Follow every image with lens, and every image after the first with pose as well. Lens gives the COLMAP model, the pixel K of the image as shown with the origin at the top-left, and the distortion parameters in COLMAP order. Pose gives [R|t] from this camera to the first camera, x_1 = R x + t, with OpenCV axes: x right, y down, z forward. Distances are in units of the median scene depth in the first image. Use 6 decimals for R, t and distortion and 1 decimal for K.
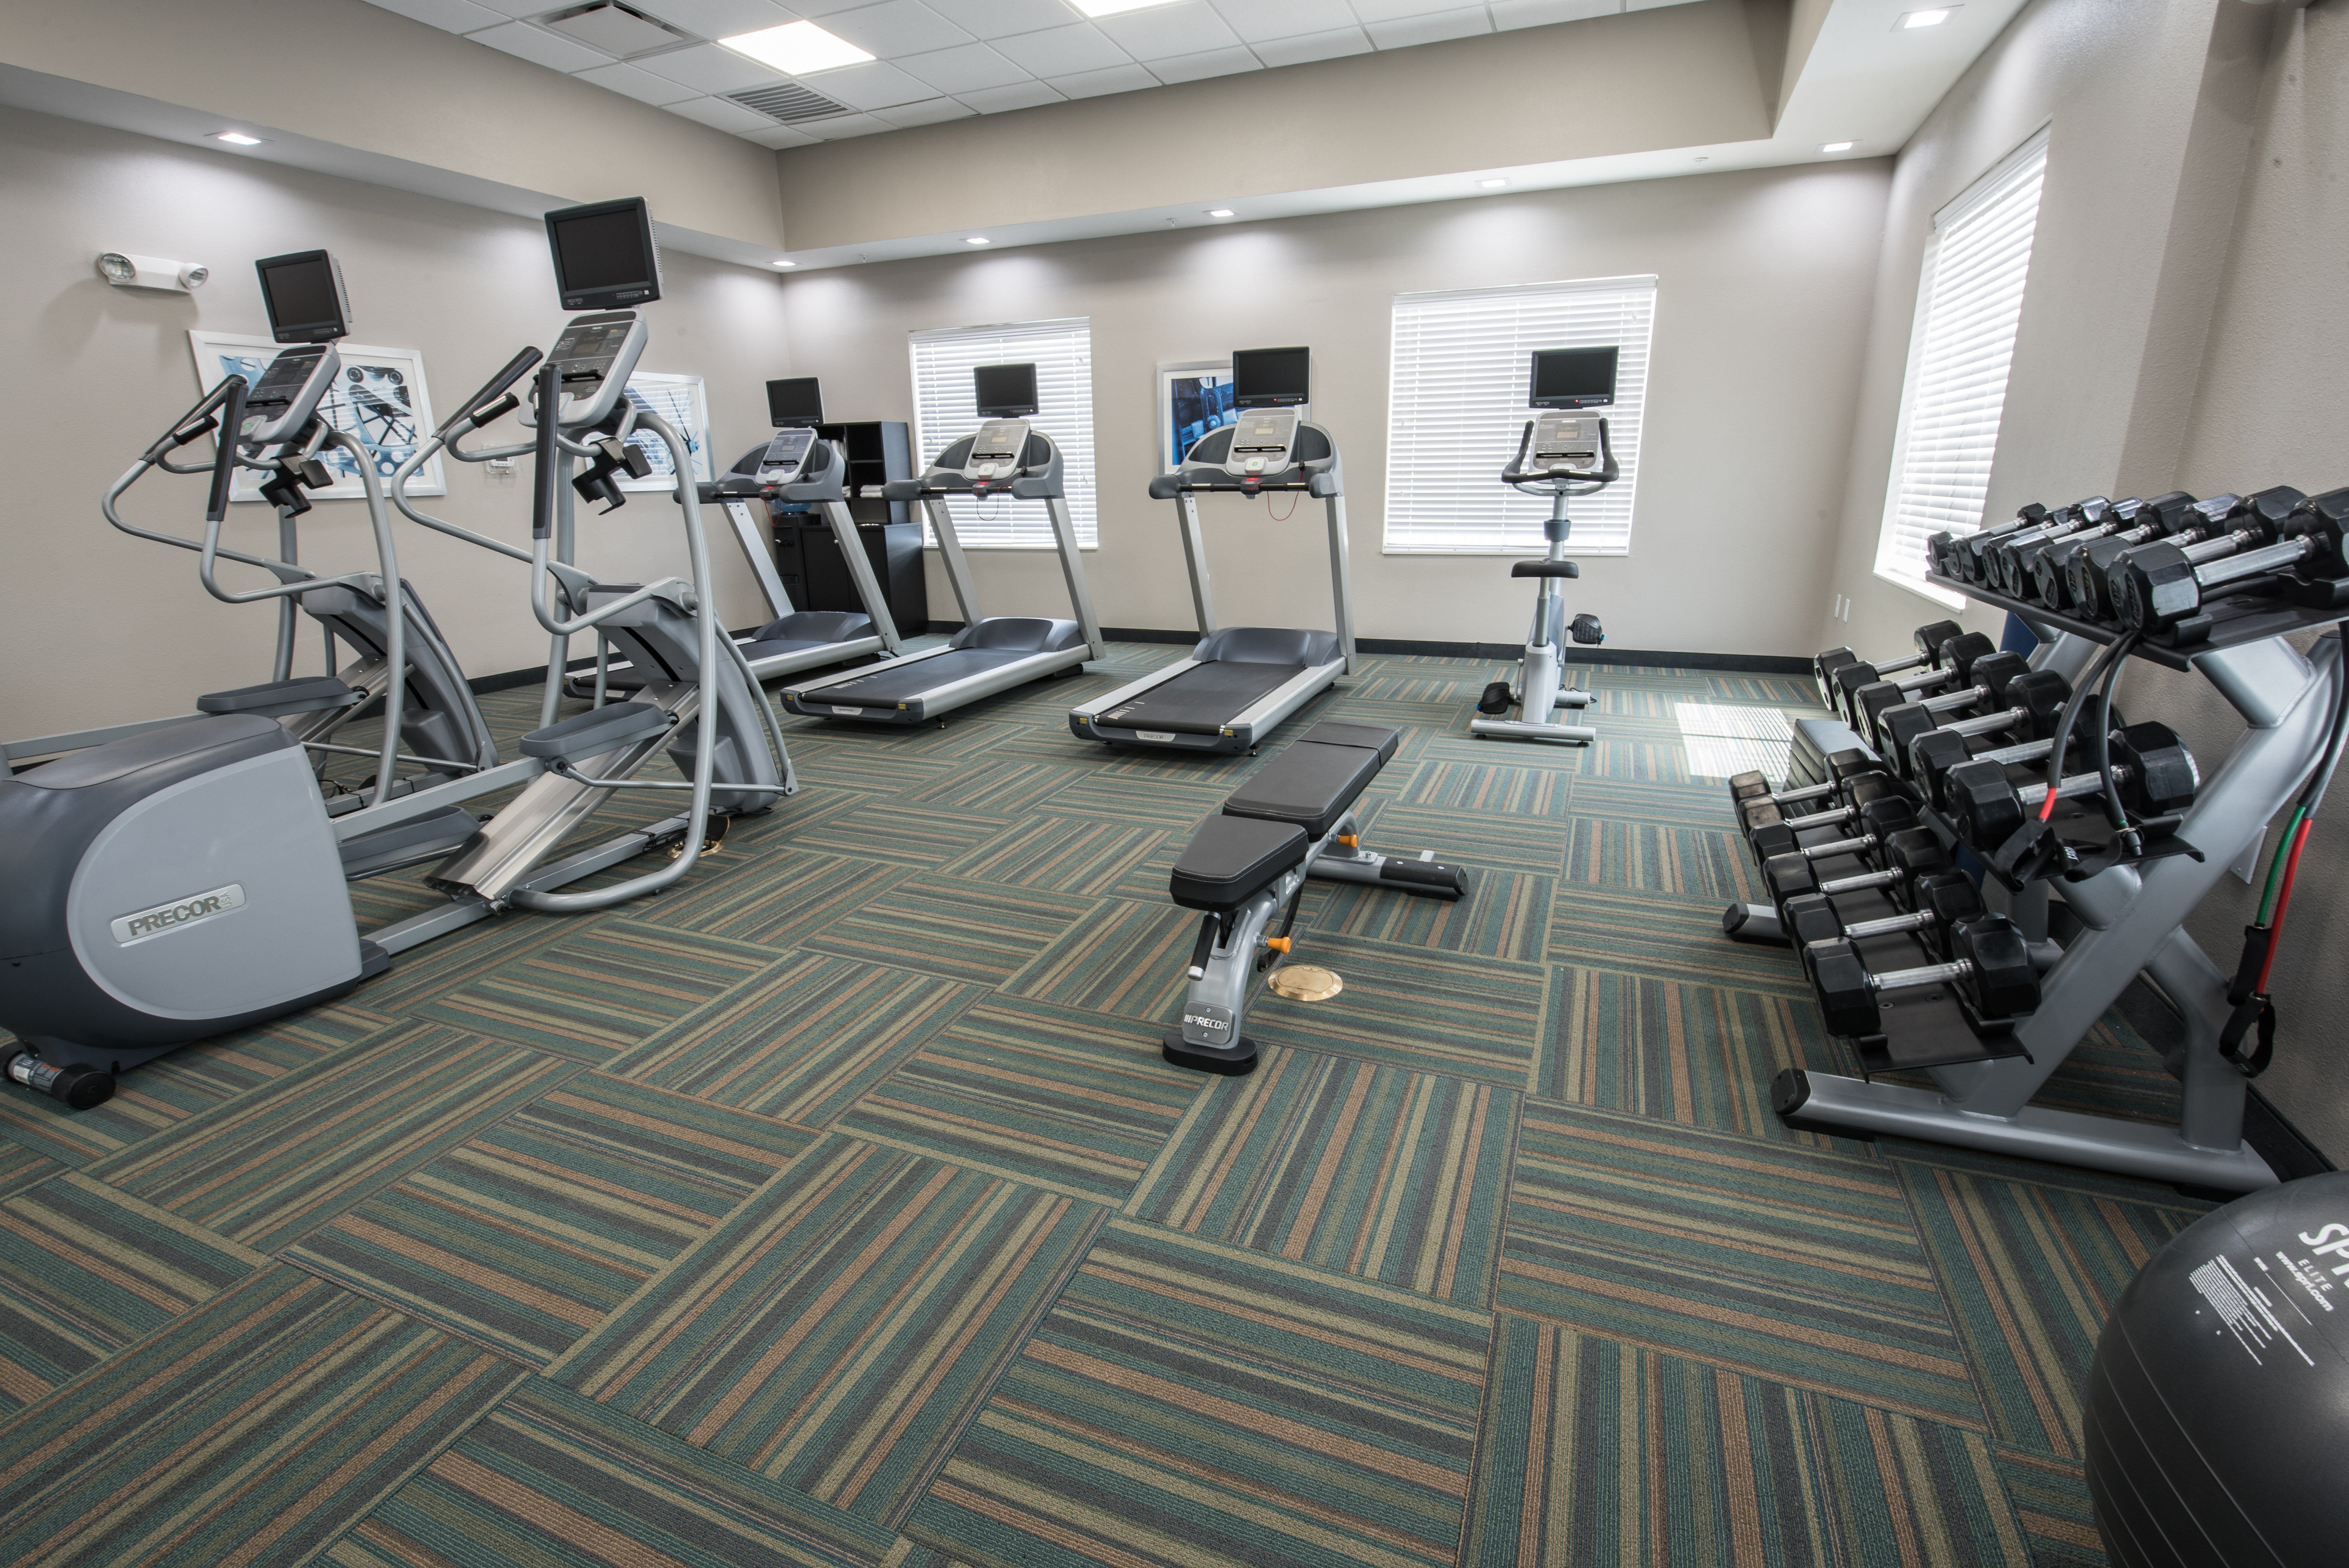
lens RADIAL K [[1059.5, 0, 1167.1], [0, 1059.5, 774.4], [0, 0, 1]] dist [-0.000586, -0.005829]
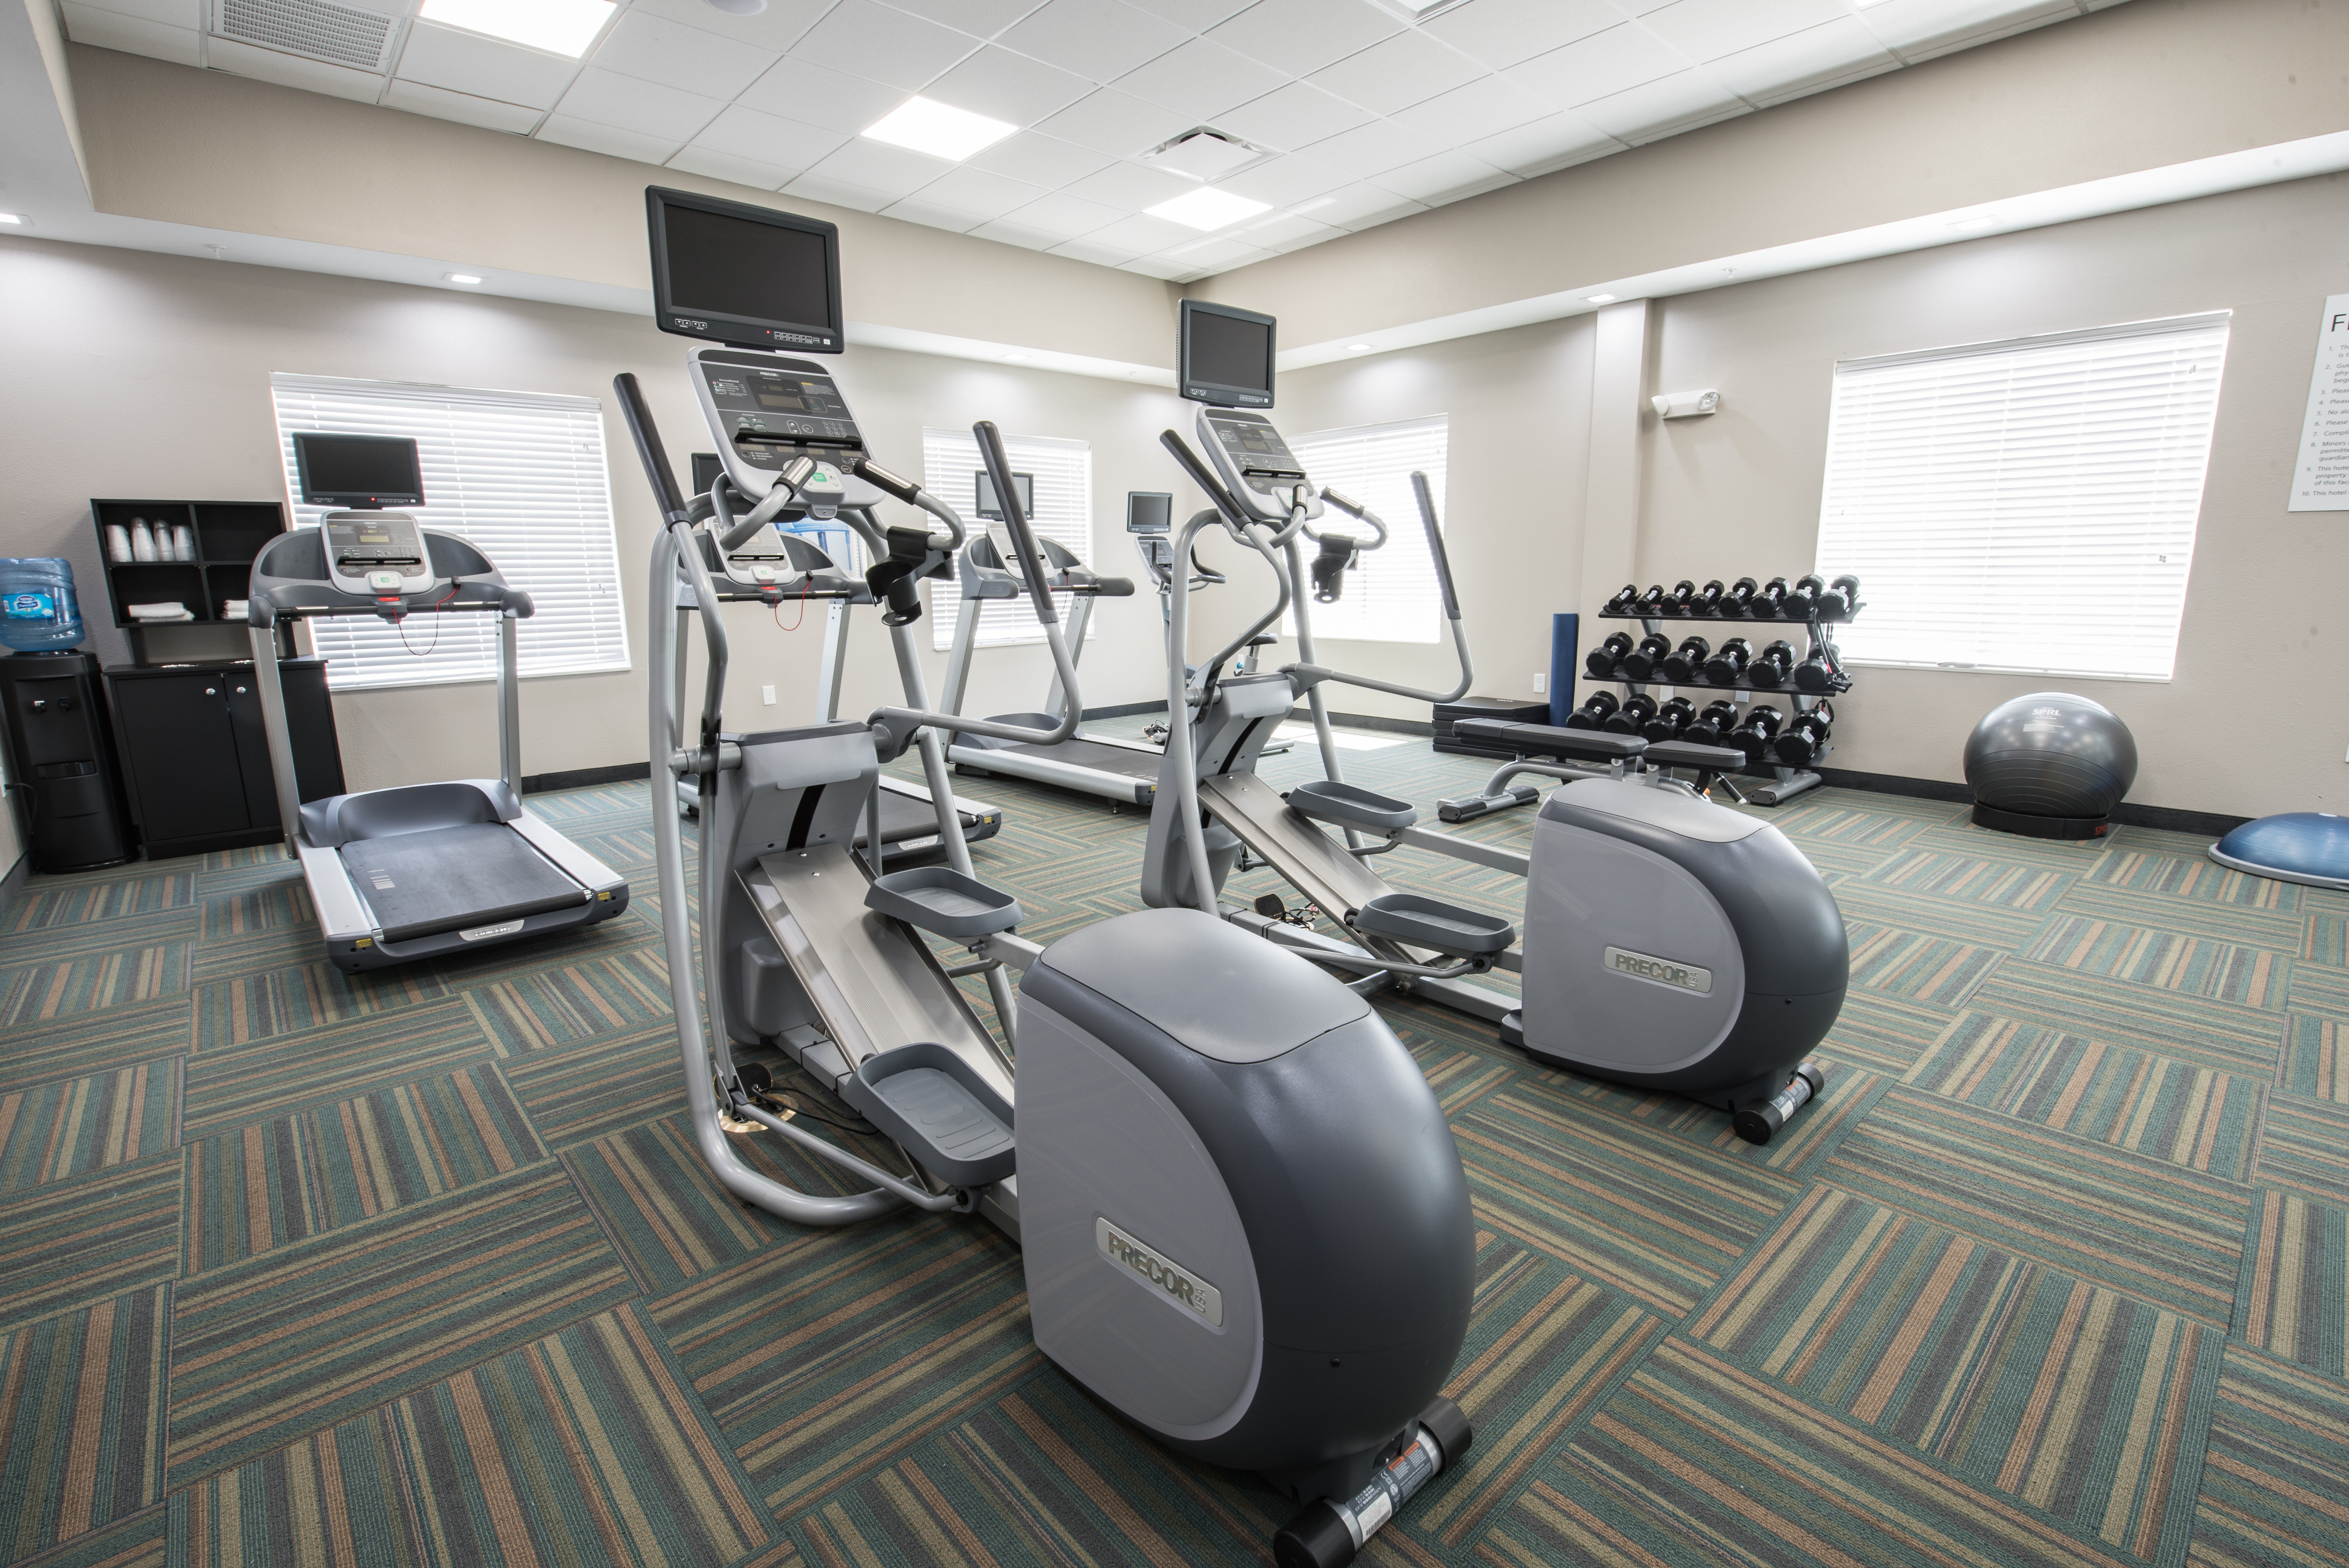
lens RADIAL K [[1059.5, 0, 1167.1], [0, 1059.5, 774.4], [0, 0, 1]] dist [-0.000586, -0.005829]
pose [[0.434618, -0.160082, 0.886274, -1.059492], [0.255403, 0.965584, 0.049161, -0.116181], [-0.863642, 0.204991, 0.460546, 0.463618]]
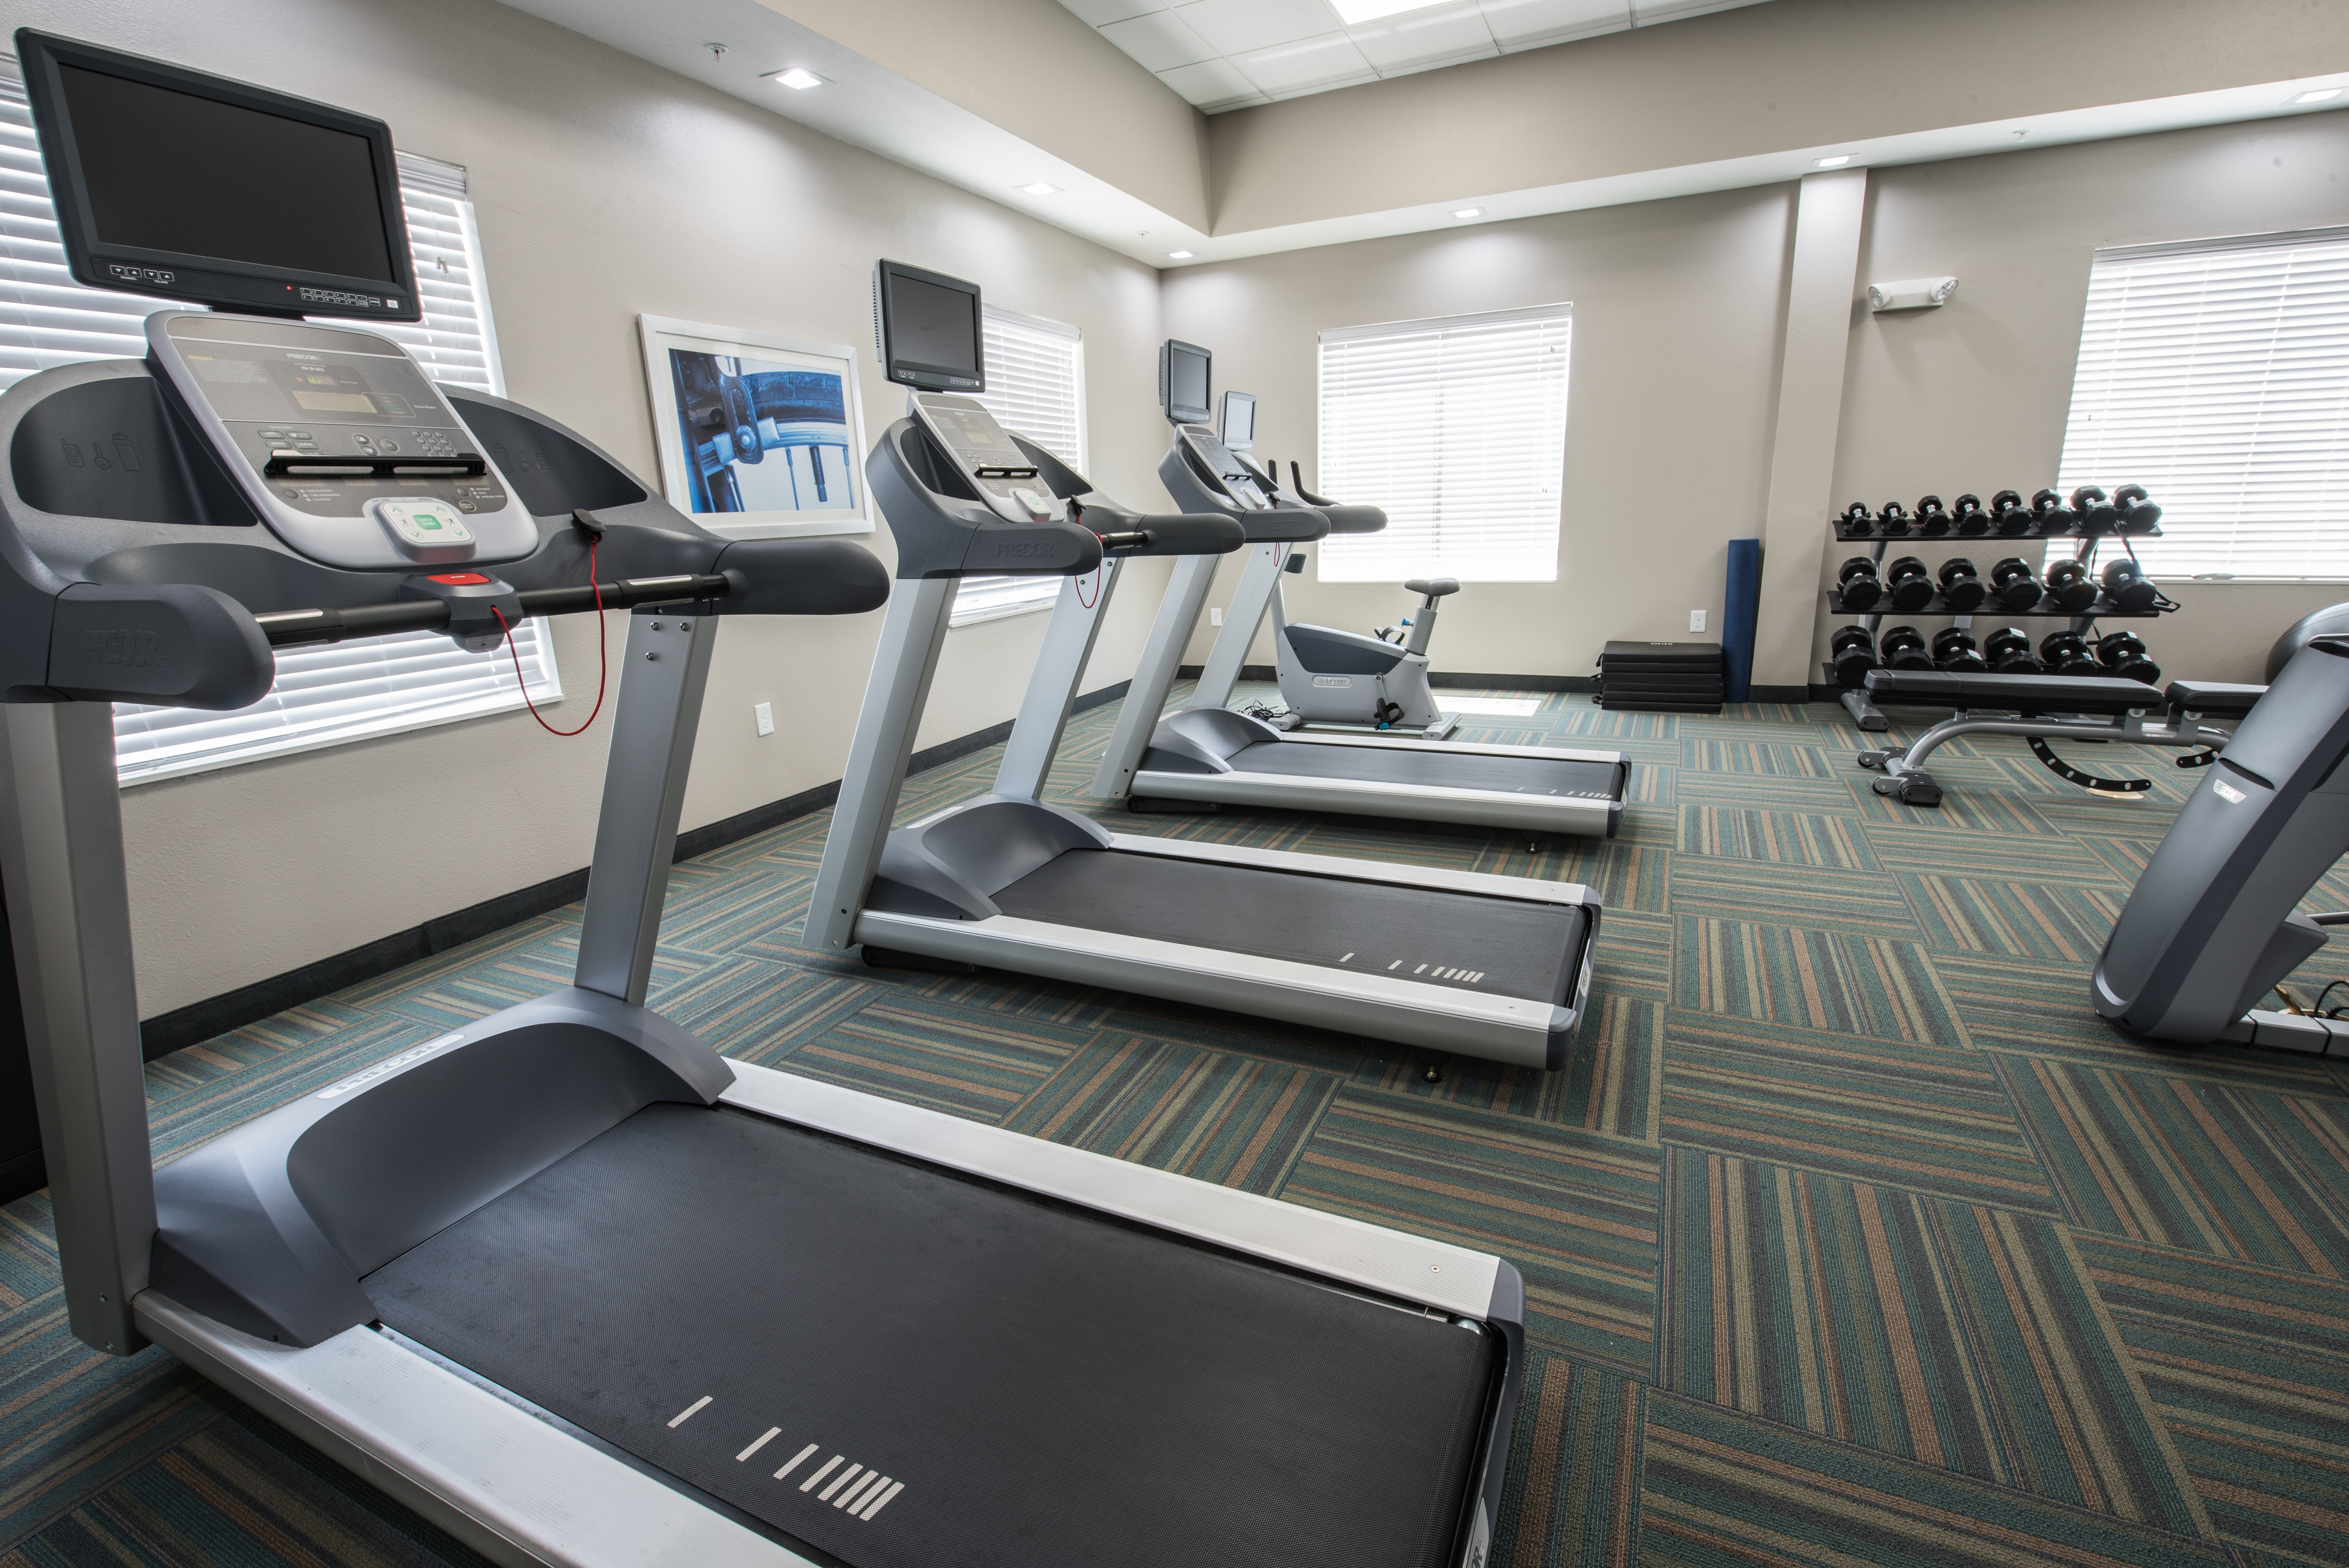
lens RADIAL K [[1059.5, 0, 1167.1], [0, 1059.5, 774.4], [0, 0, 1]] dist [-0.000586, -0.005829]
pose [[0.055269, -0.230635, 0.971470, -0.828102], [0.309875, 0.928877, 0.202893, -0.329536], [-0.949169, 0.289821, 0.122806, 1.200001]]
